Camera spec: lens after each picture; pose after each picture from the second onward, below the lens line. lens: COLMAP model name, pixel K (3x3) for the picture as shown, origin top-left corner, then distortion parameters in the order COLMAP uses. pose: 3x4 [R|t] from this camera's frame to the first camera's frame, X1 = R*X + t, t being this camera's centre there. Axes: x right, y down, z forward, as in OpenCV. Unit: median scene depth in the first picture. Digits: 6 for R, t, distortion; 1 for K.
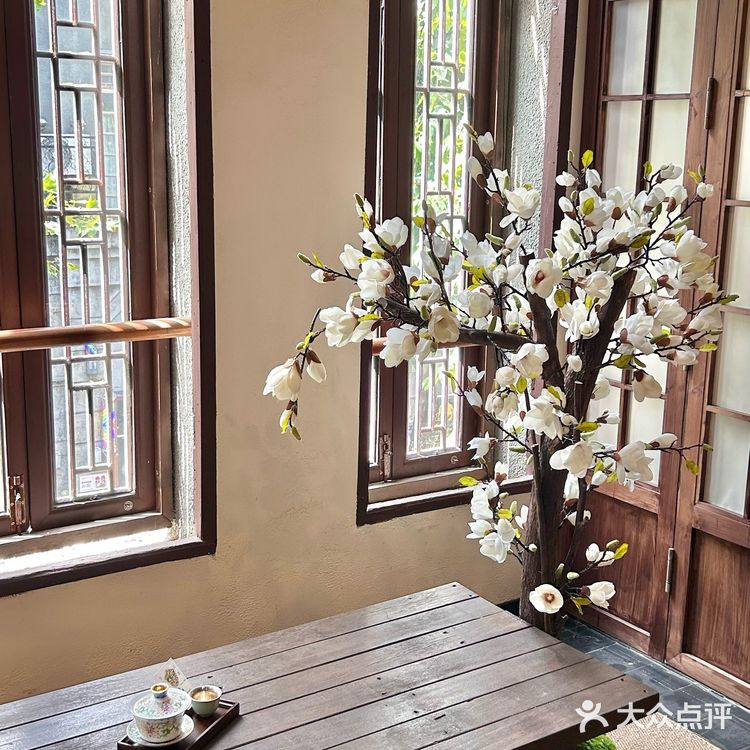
lens RADIAL K [[1085.6, 0, 375.0], [0, 1085.6, 375.0], [0, 0, 1]] dist [0.084736, -0.103769]
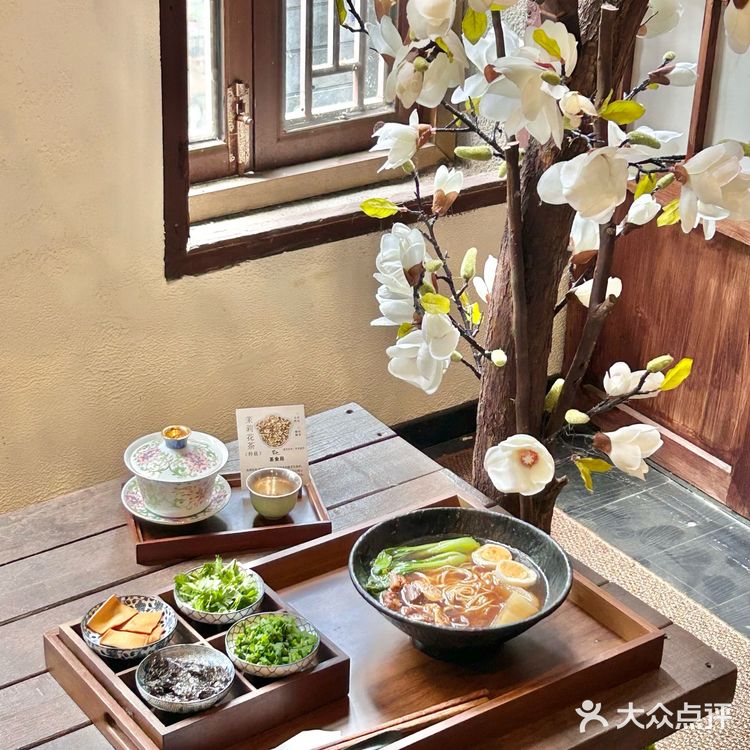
lens RADIAL K [[1730.2, 0, 375.0], [0, 1730.2, 375.0], [0, 0, 1]] dist [0.158732, 0.051348]
pose [[0.999466, 0.001288, 0.032653, 0.063593], [-0.009727, 0.965657, 0.259638, -0.032811], [-0.031197, -0.259817, 0.965154, 0.252273]]
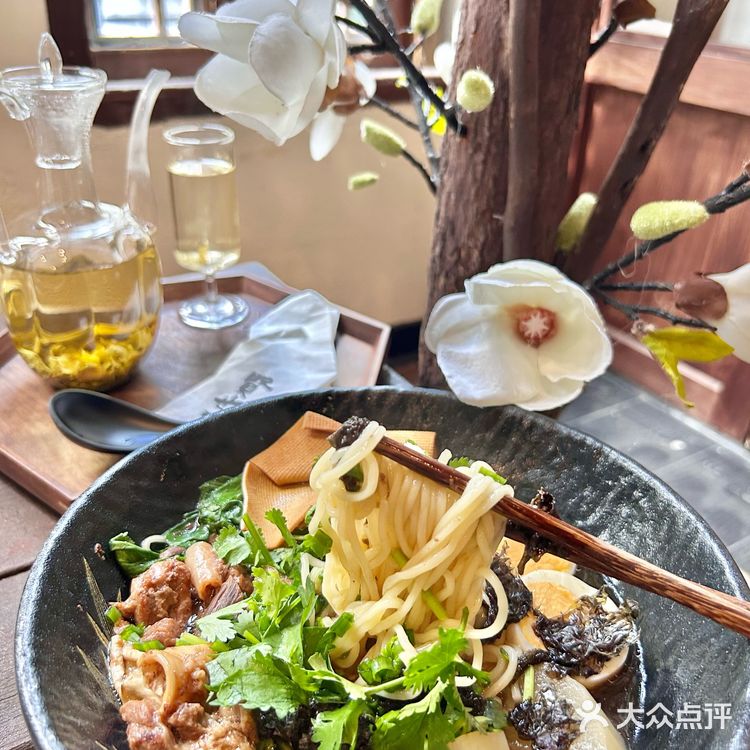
lens RADIAL K [[810.5, 0, 375.0], [0, 810.5, 375.0], [0, 0, 1]] dist [0.089082, -0.003686]
pose [[0.999553, 0.028608, -0.008644, 0.126344], [-0.024866, 0.956573, 0.290429, 0.162972], [0.016577, -0.290084, 0.956857, 0.819002]]
